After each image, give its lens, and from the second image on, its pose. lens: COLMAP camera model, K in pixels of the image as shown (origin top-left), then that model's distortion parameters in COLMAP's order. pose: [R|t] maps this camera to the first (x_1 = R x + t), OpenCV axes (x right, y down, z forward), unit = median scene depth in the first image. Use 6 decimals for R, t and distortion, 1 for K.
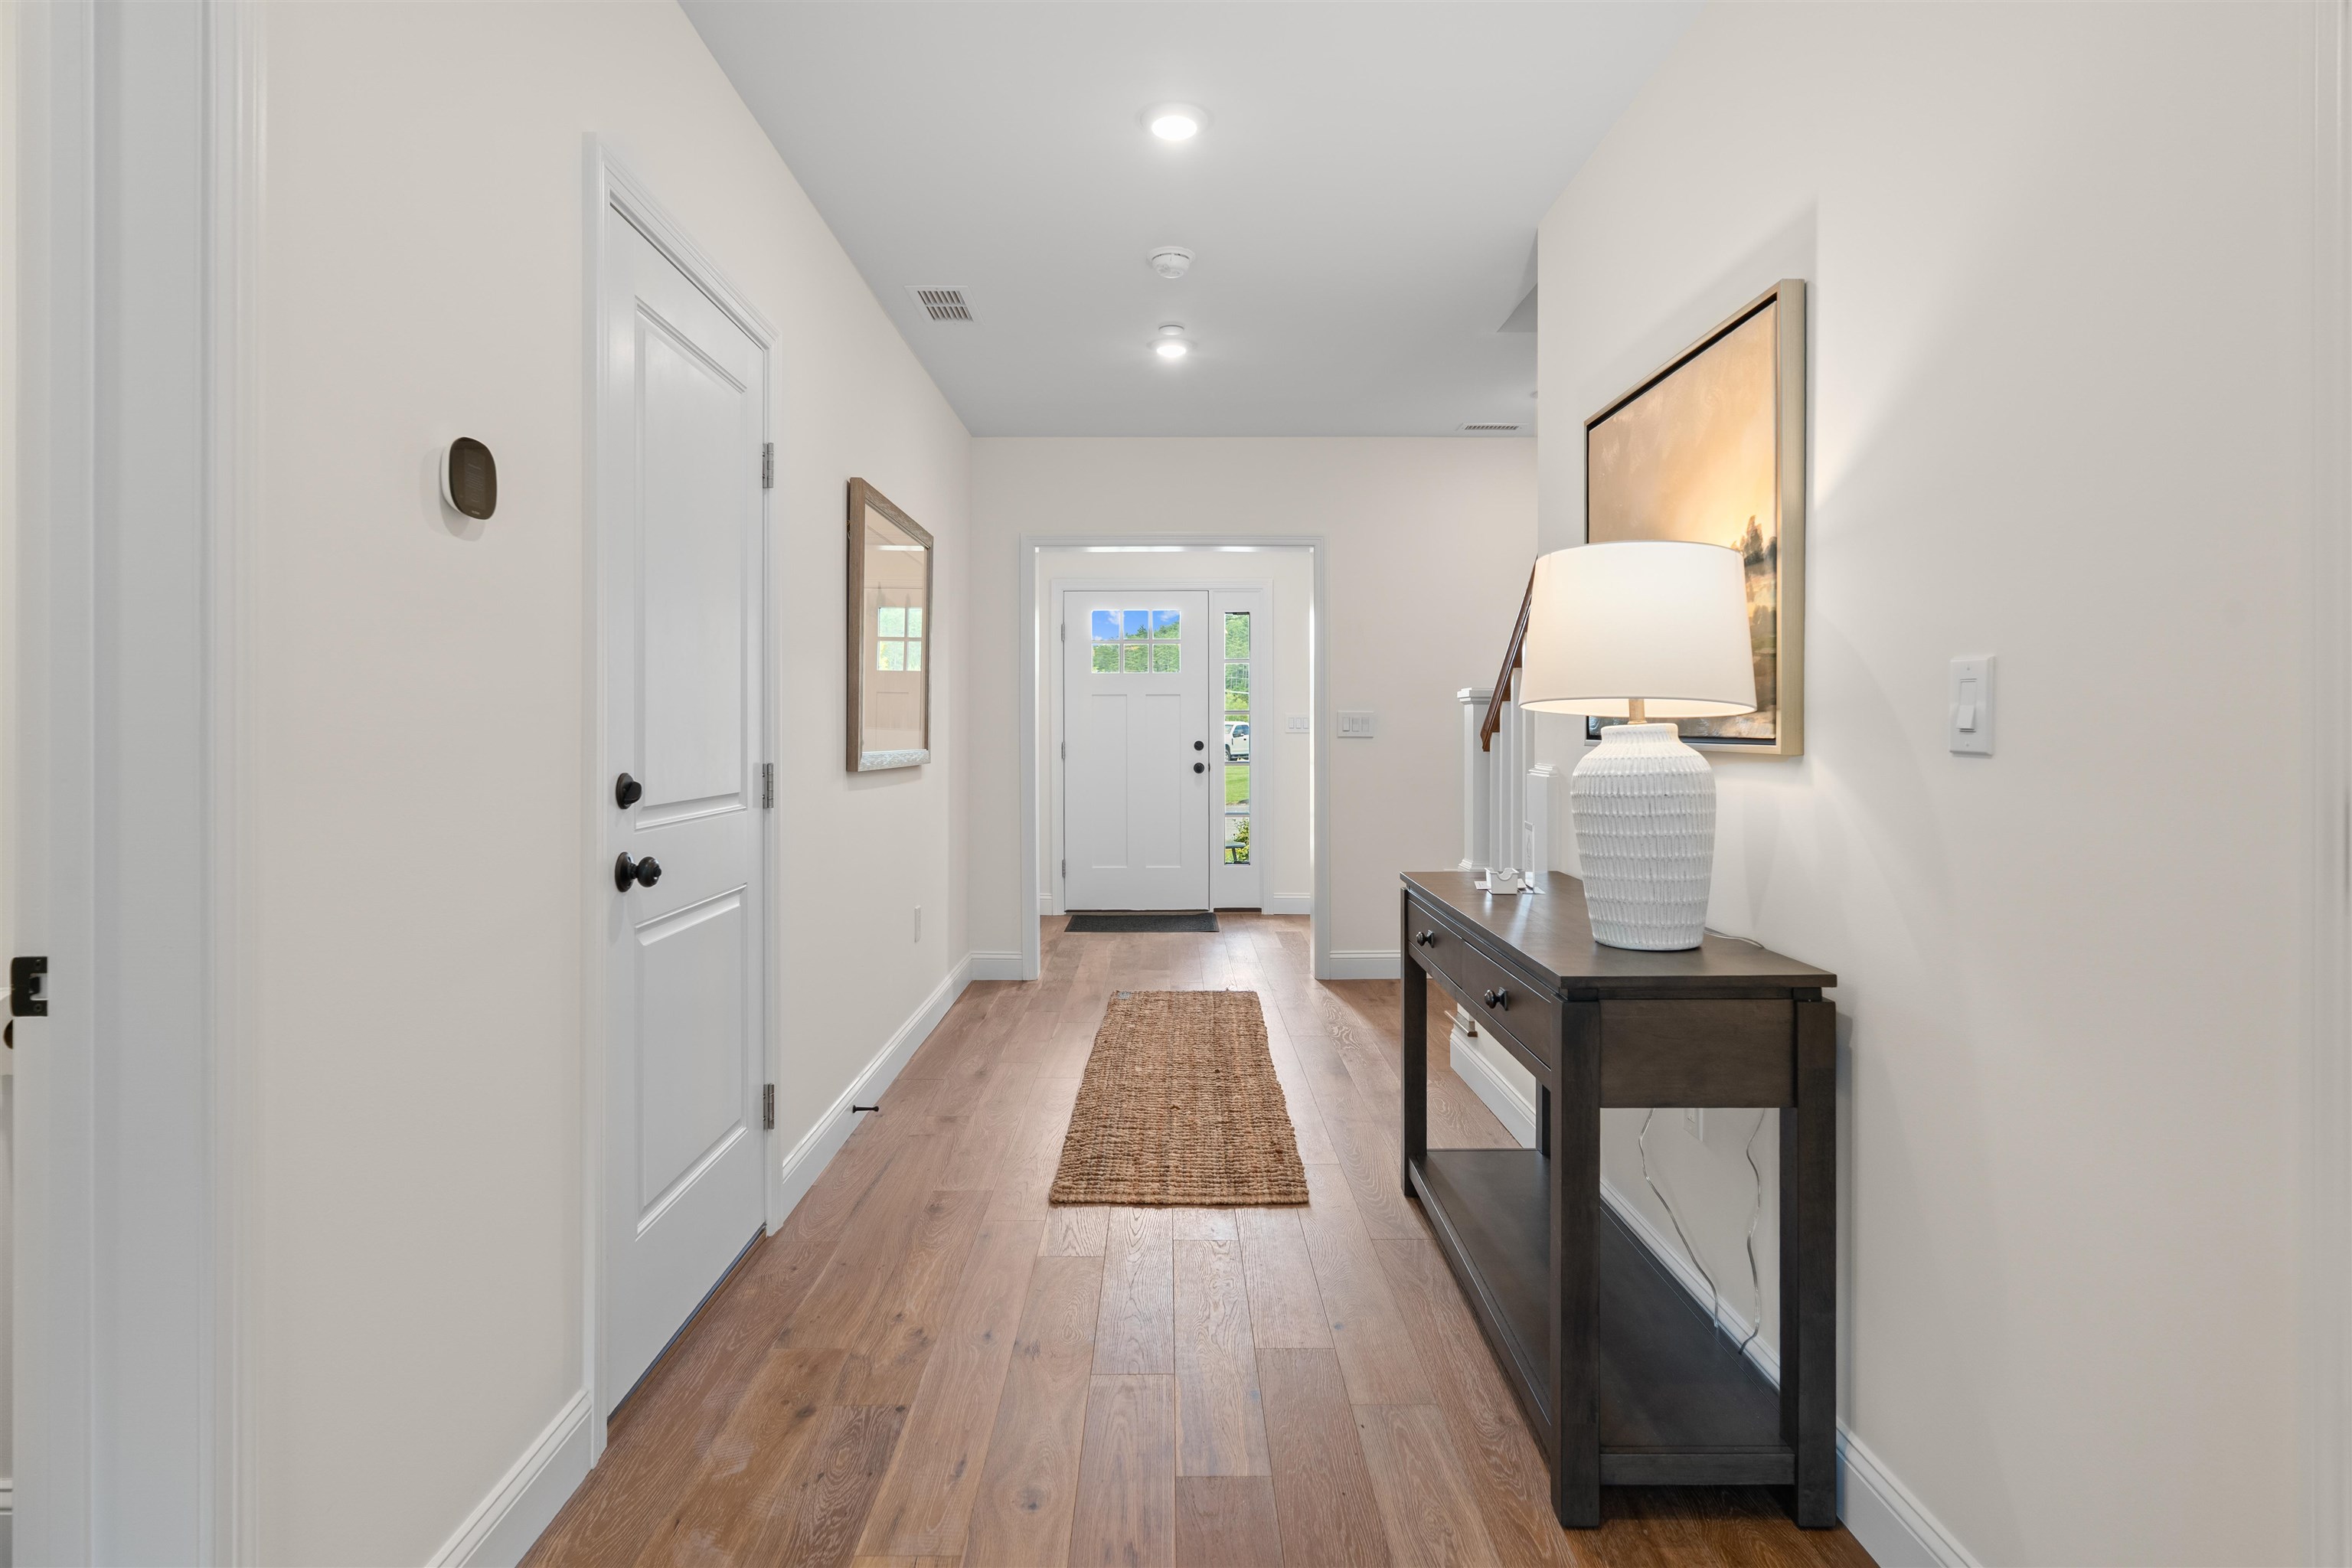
lens RADIAL K [[1225.2, 0, 1177.2], [0, 1225.2, 765.4], [0, 0, 1]] dist [-0.006370, 0.002708]
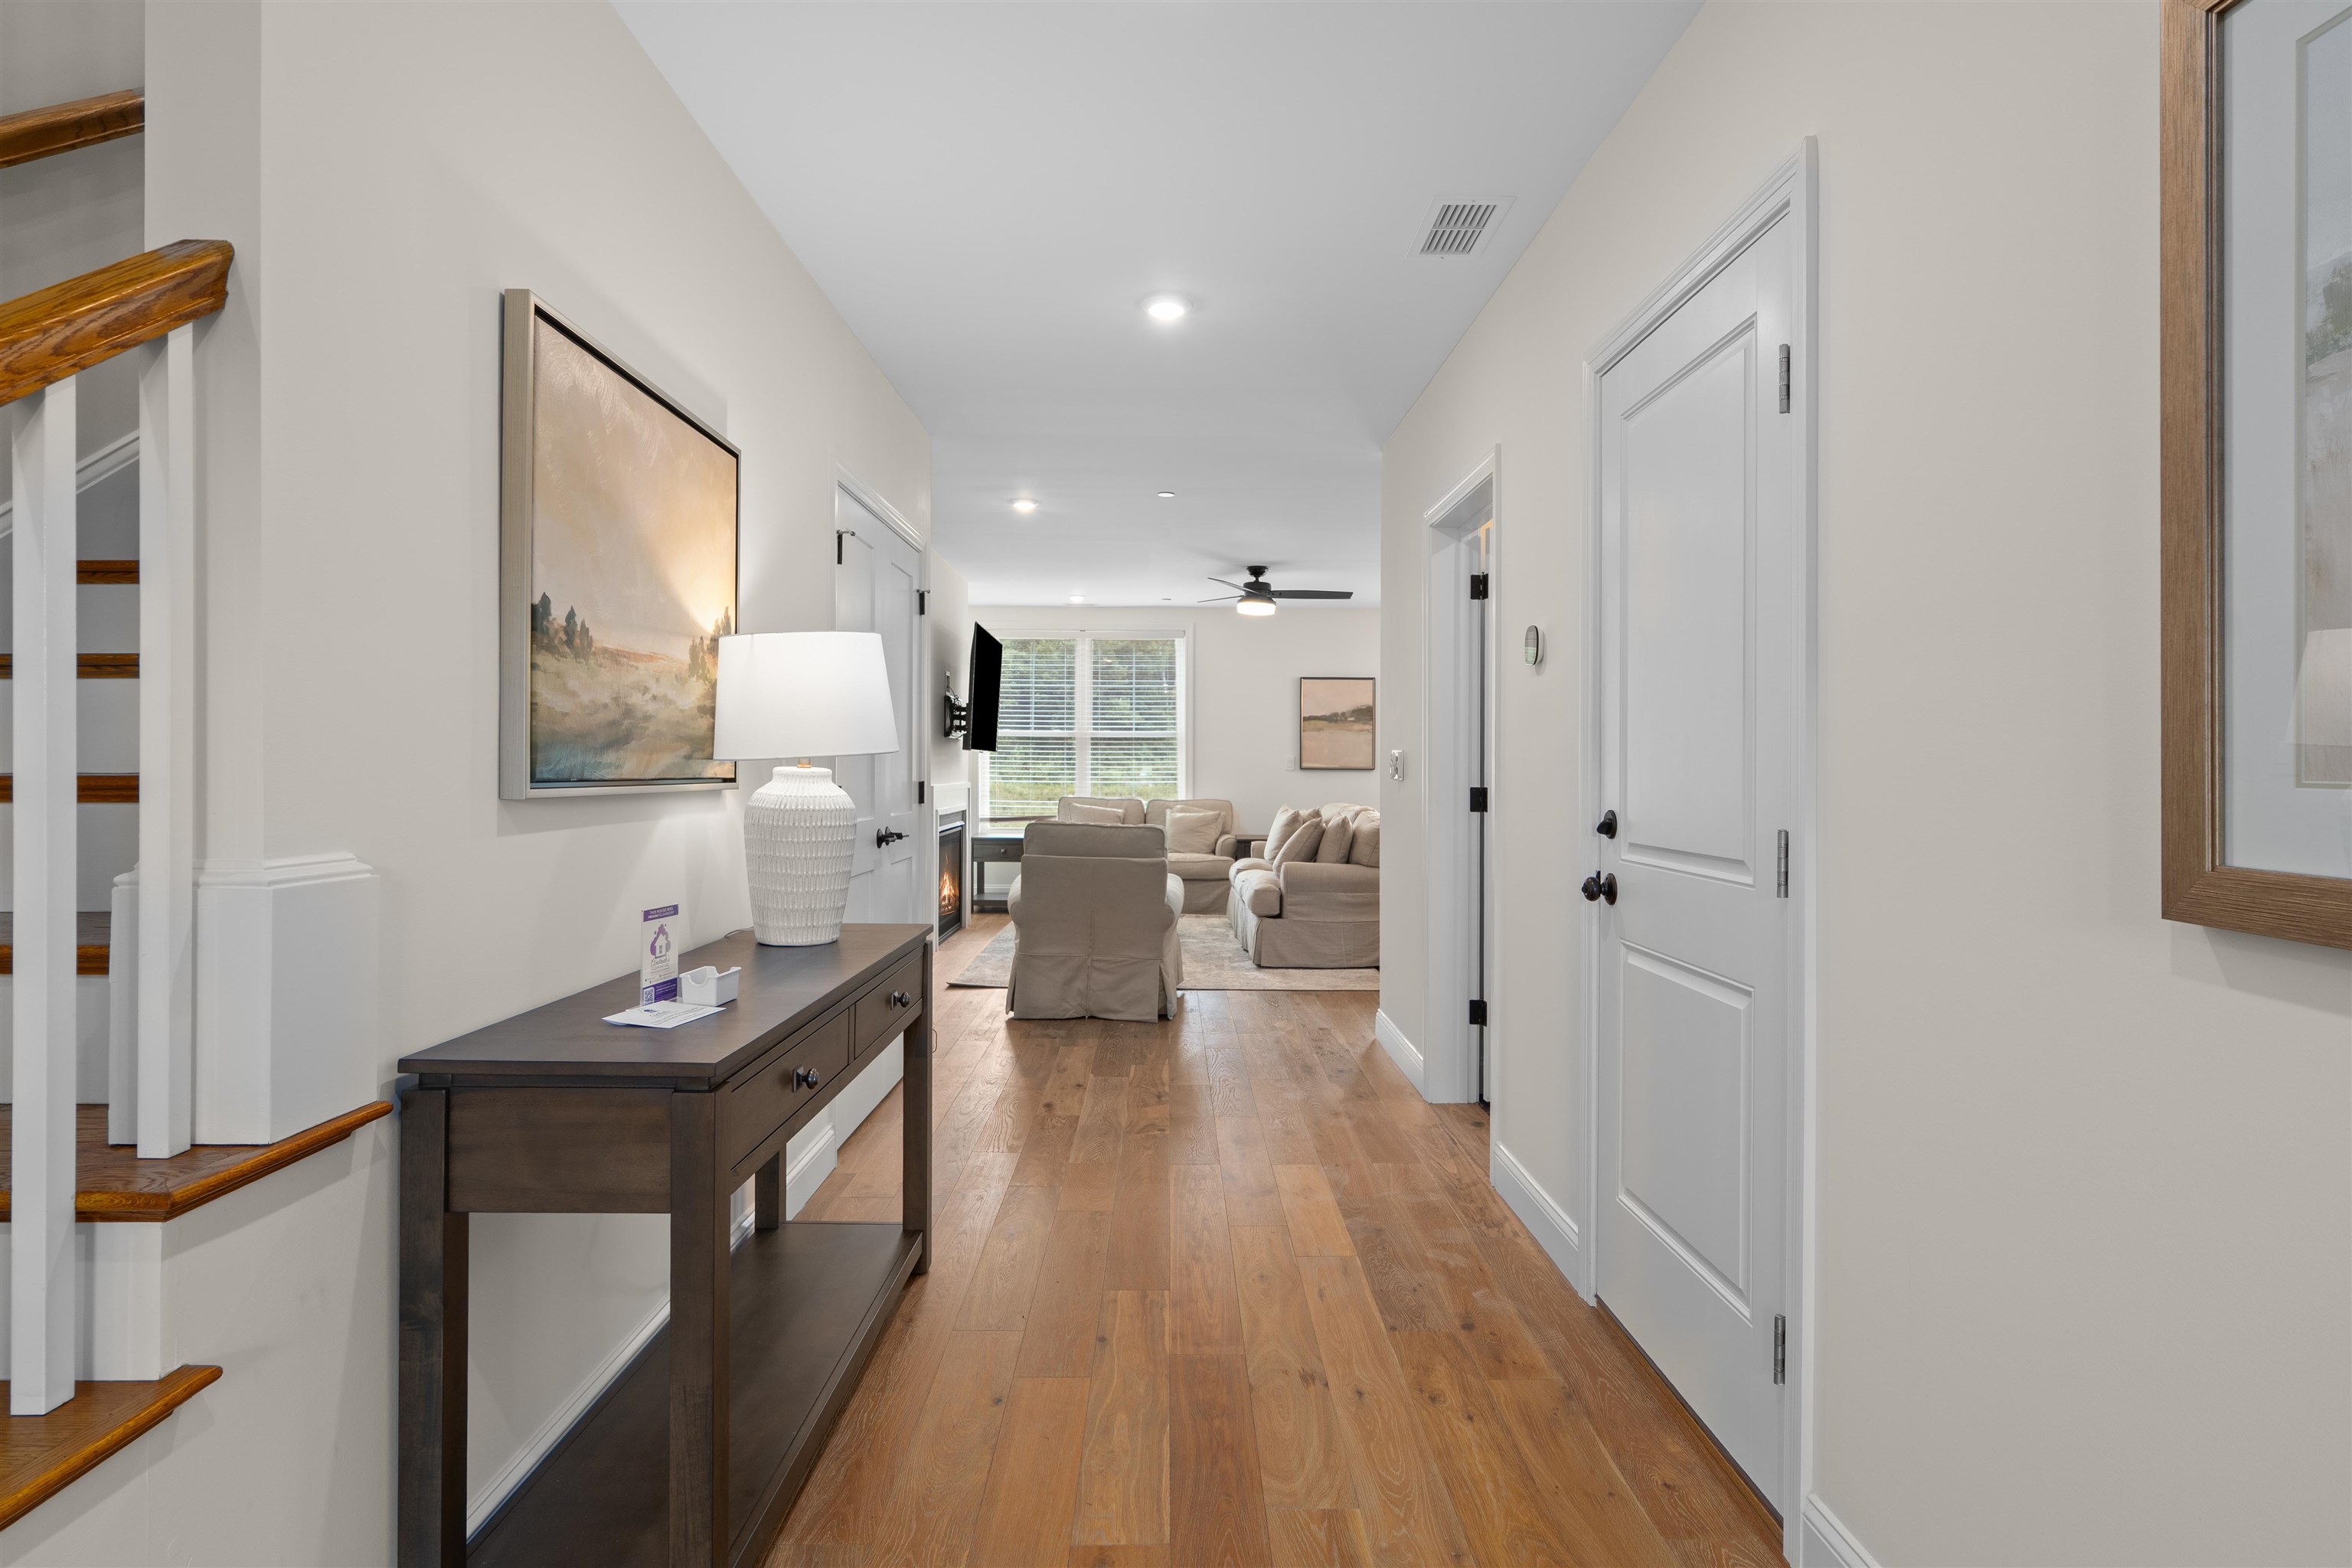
lens RADIAL K [[1225.2, 0, 1175.6], [0, 1225.2, 772.0], [0, 0, 1]] dist [-0.006370, 0.002708]
pose [[-0.999932, -0.000476, 0.011666, -0.019863], [-0.000288, 0.999870, 0.016141, -0.047330], [-0.011672, 0.016136, -0.999802, 2.017258]]
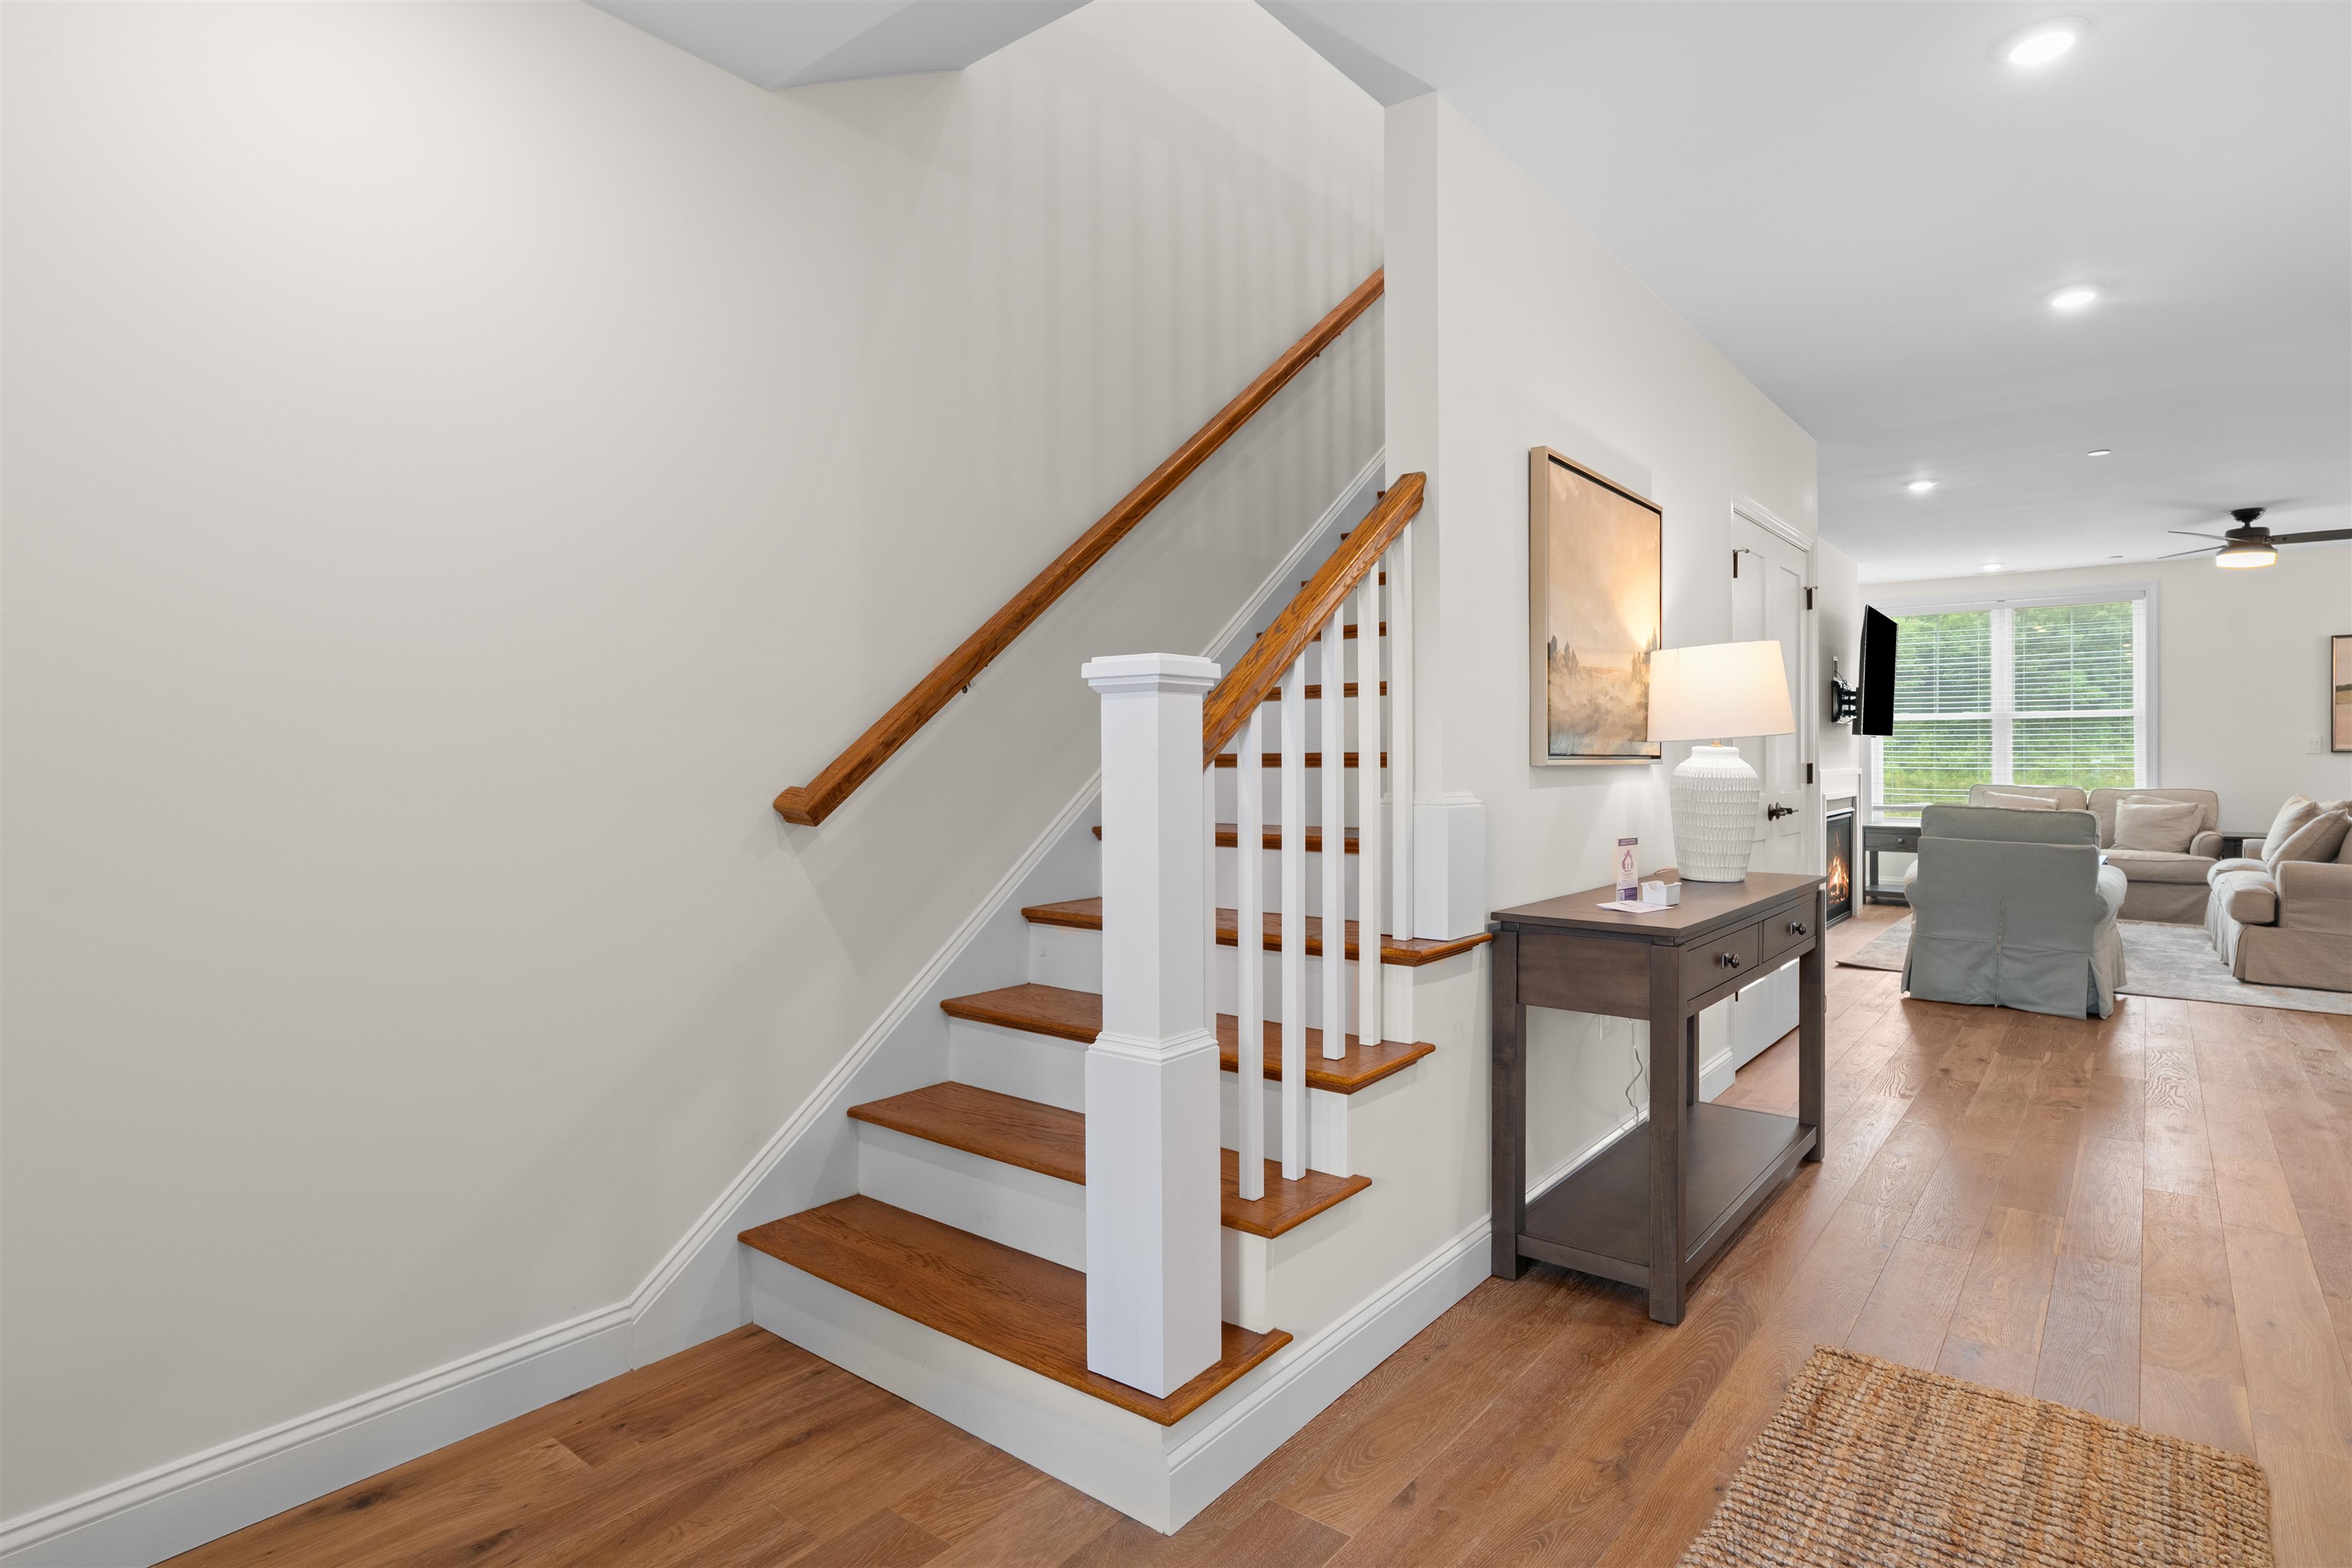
lens RADIAL K [[1225.2, 0, 1177.4], [0, 1225.2, 767.9], [0, 0, 1]] dist [-0.006370, 0.002708]
pose [[-0.772586, 0.002027, 0.634907, -0.098275], [0.014585, 0.999788, 0.014555, -0.038750], [-0.634743, 0.020505, -0.772451, 2.442779]]
